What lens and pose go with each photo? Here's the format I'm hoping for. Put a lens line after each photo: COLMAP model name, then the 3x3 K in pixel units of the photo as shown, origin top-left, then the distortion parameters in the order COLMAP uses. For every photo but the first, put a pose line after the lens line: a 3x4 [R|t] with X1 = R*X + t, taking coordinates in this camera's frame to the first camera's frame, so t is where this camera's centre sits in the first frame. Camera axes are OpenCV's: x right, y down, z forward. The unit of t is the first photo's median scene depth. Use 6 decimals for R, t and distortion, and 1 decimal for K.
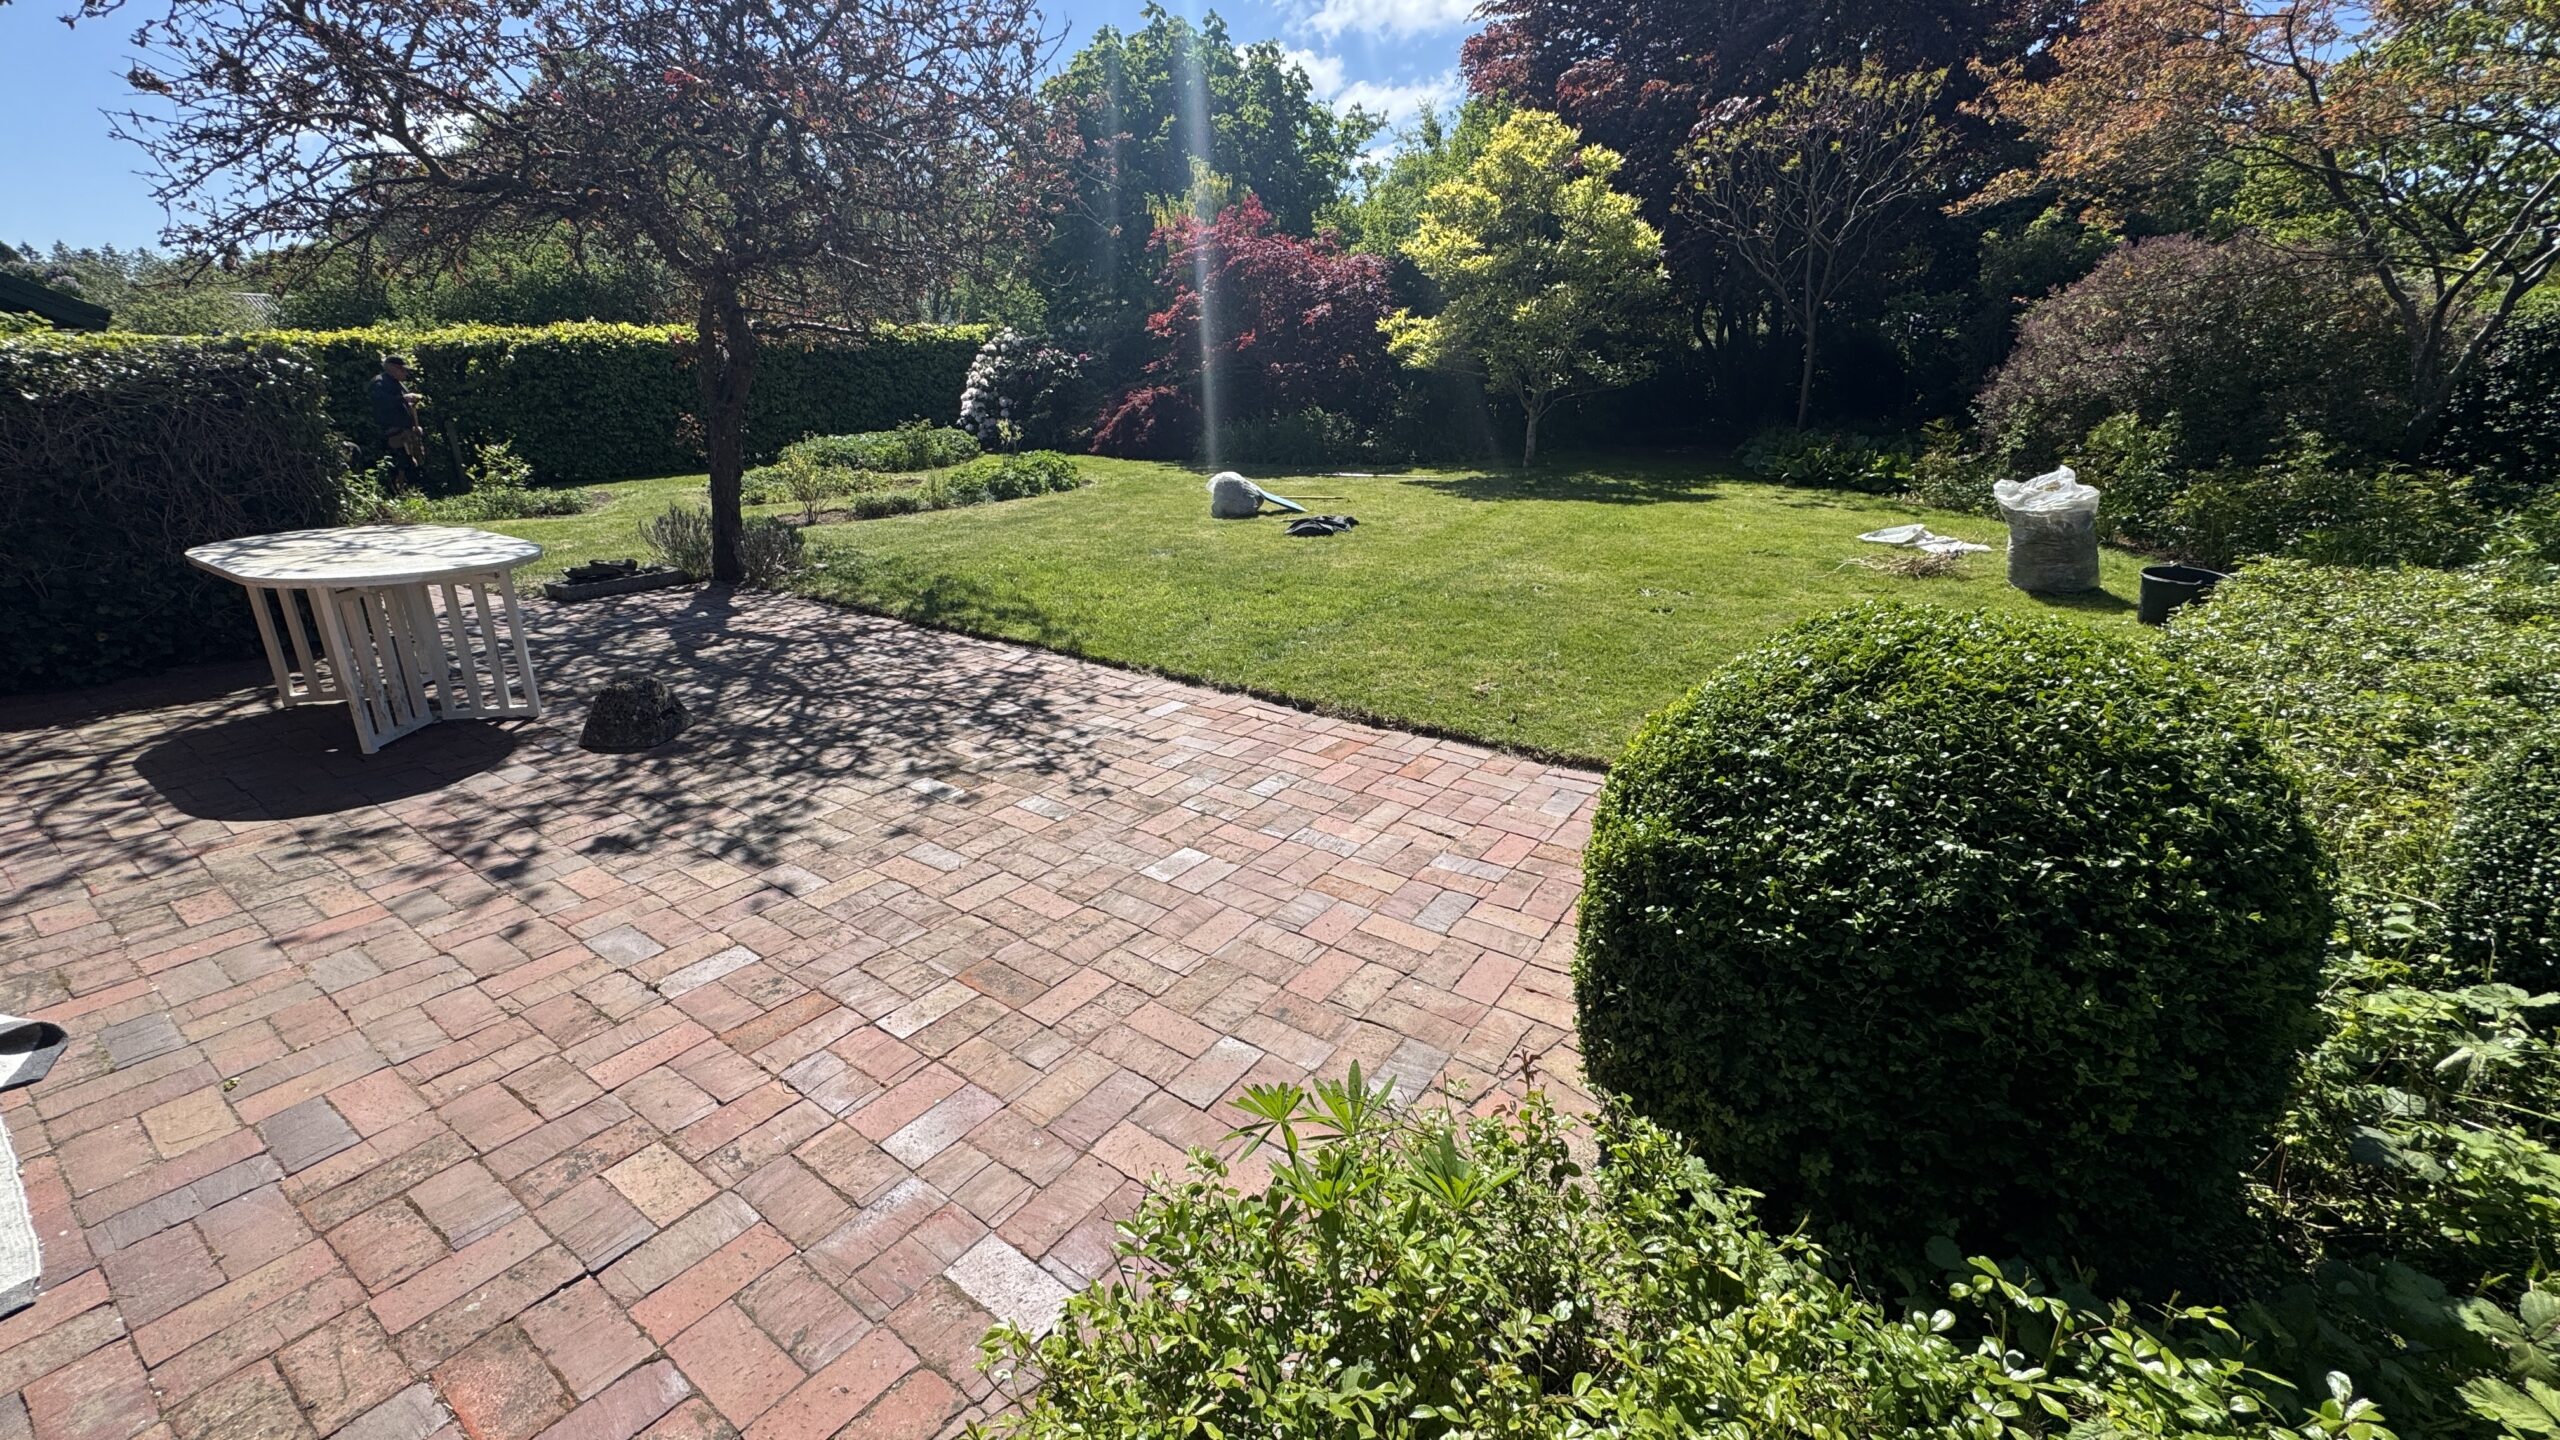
lens RADIAL K [[1016.4, 0, 1291.0], [0, 1016.4, 715.4], [0, 0, 1]] dist [0.000721, 0.000607]
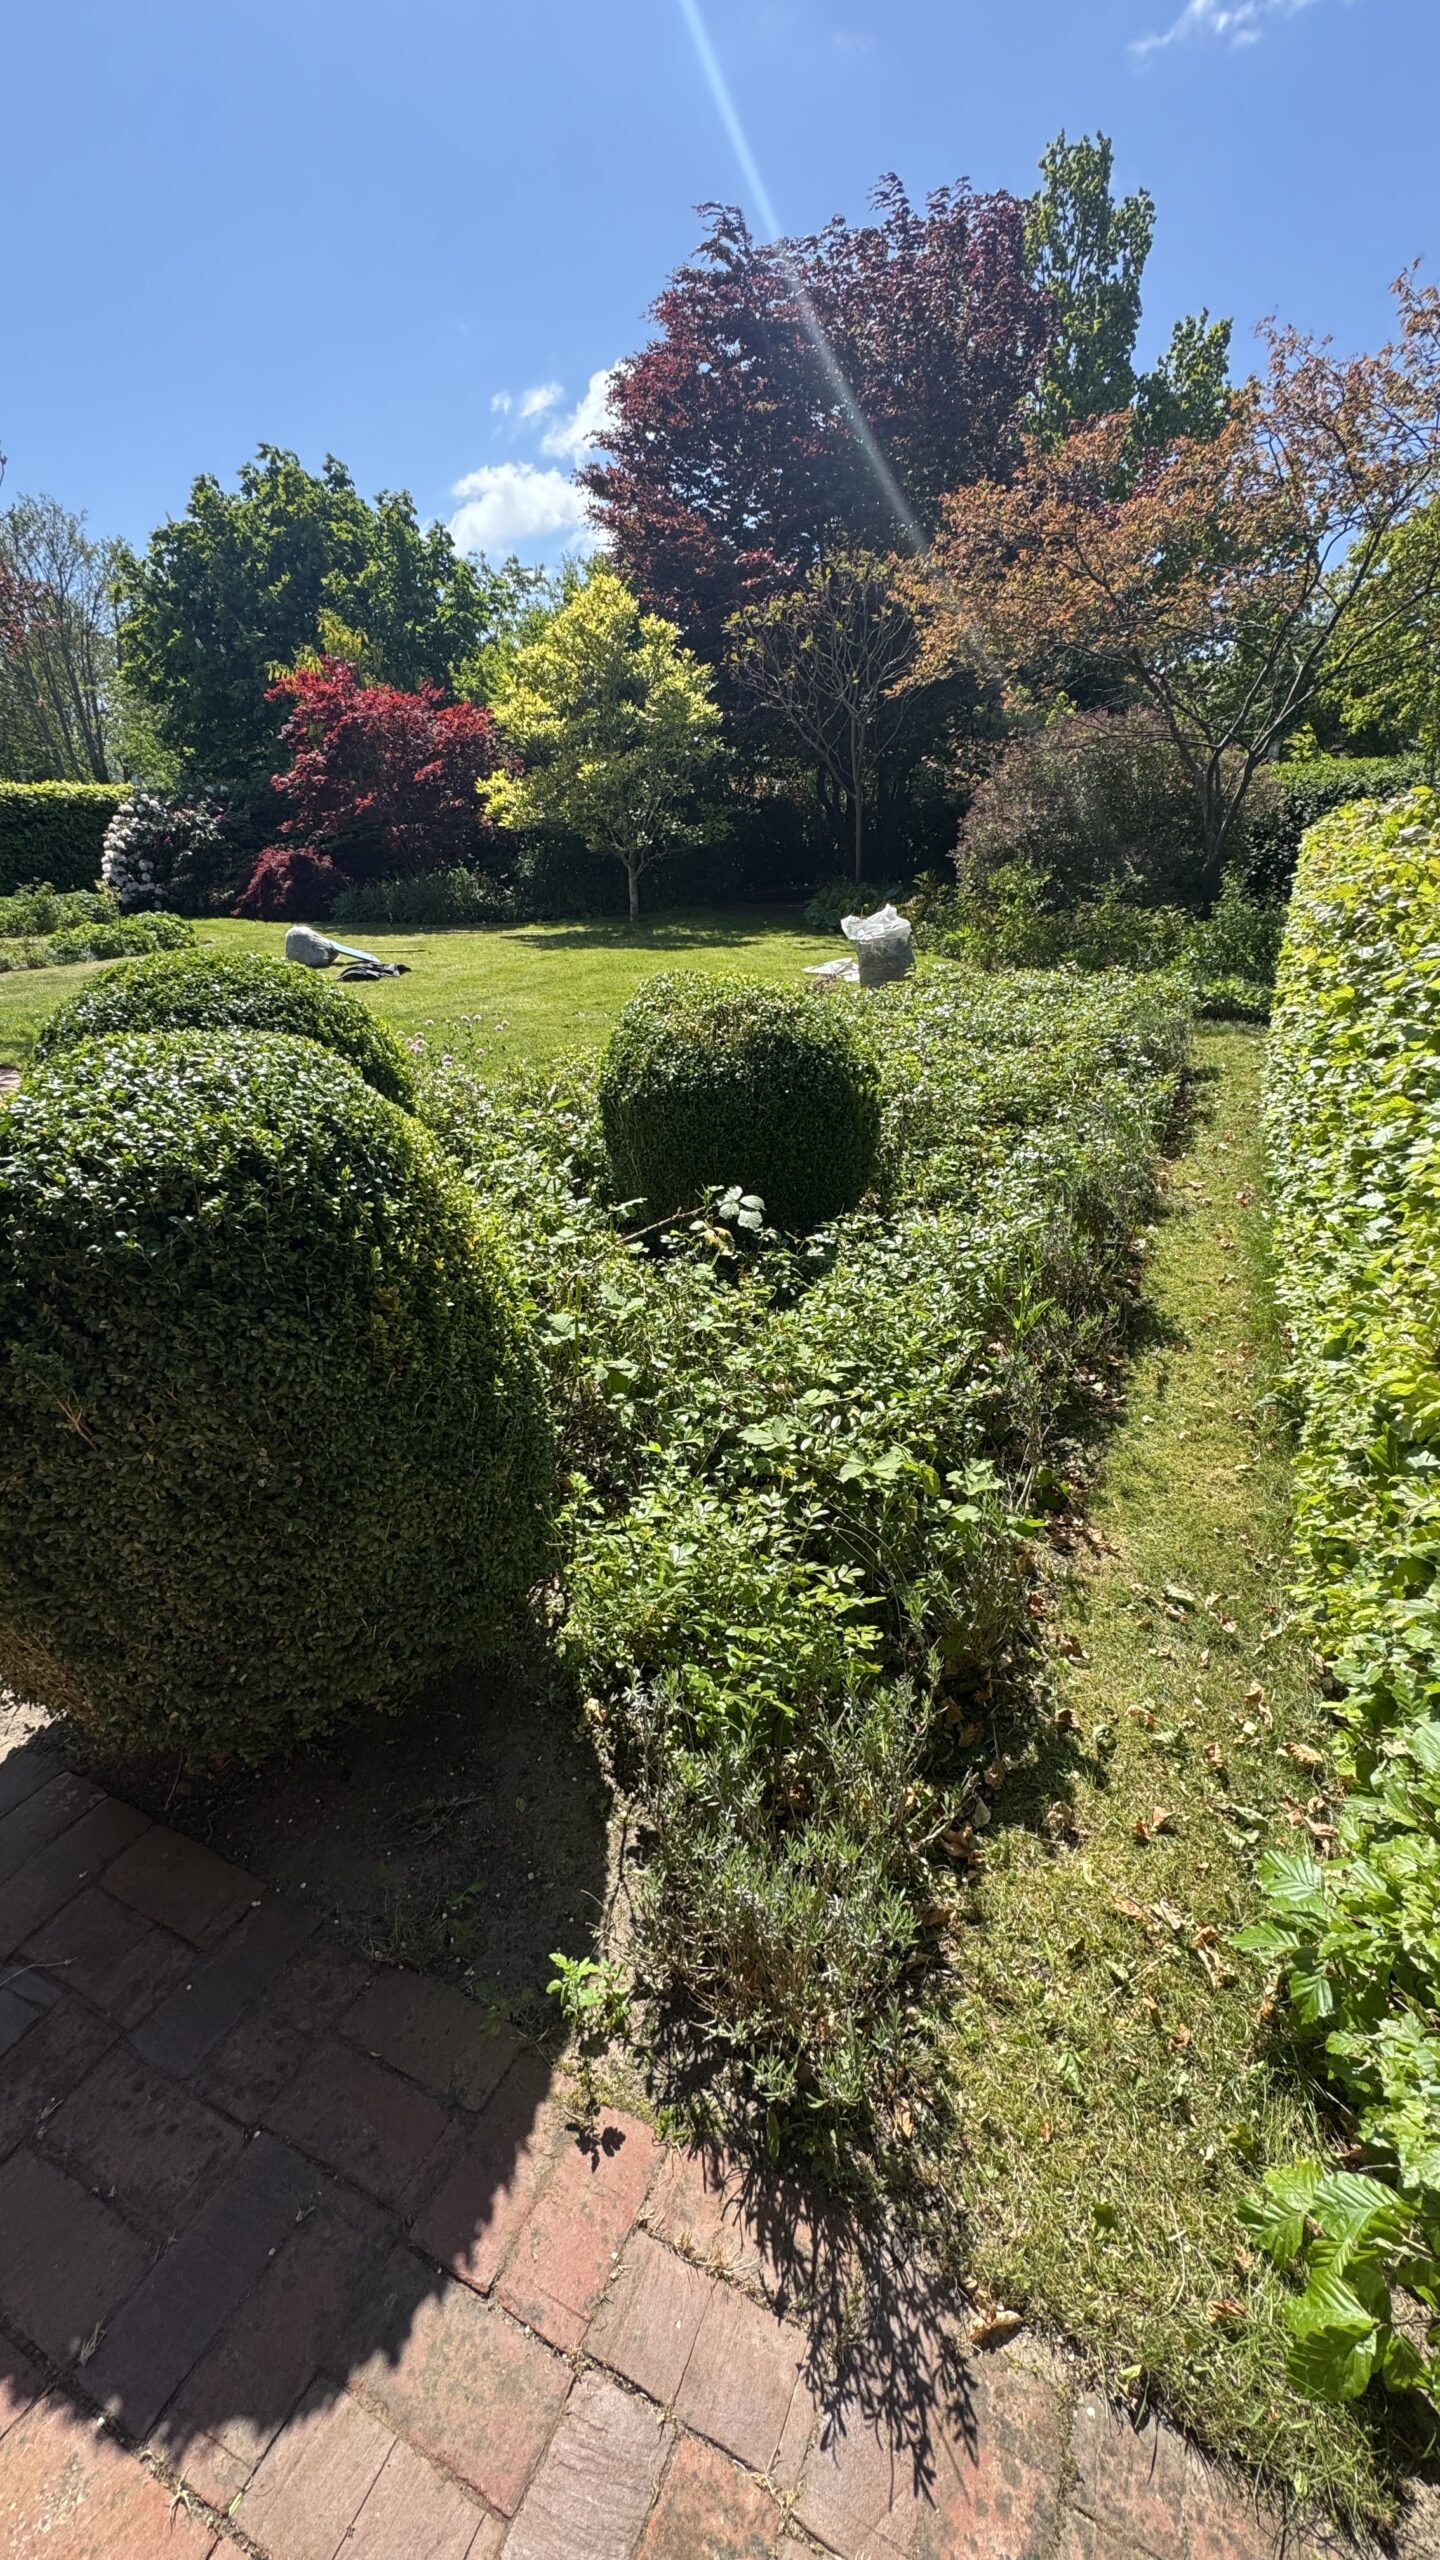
lens RADIAL K [[1020.1, 0, 723.4], [0, 1020.1, 1278.7], [0, 0, 1]] dist [-0.000144, 0.000241]
pose [[0.989989, -0.058772, 0.128323, 0.178514], [0.047840, 0.995088, 0.086670, 0.050038], [-0.132786, -0.079663, 0.987938, -0.133795]]
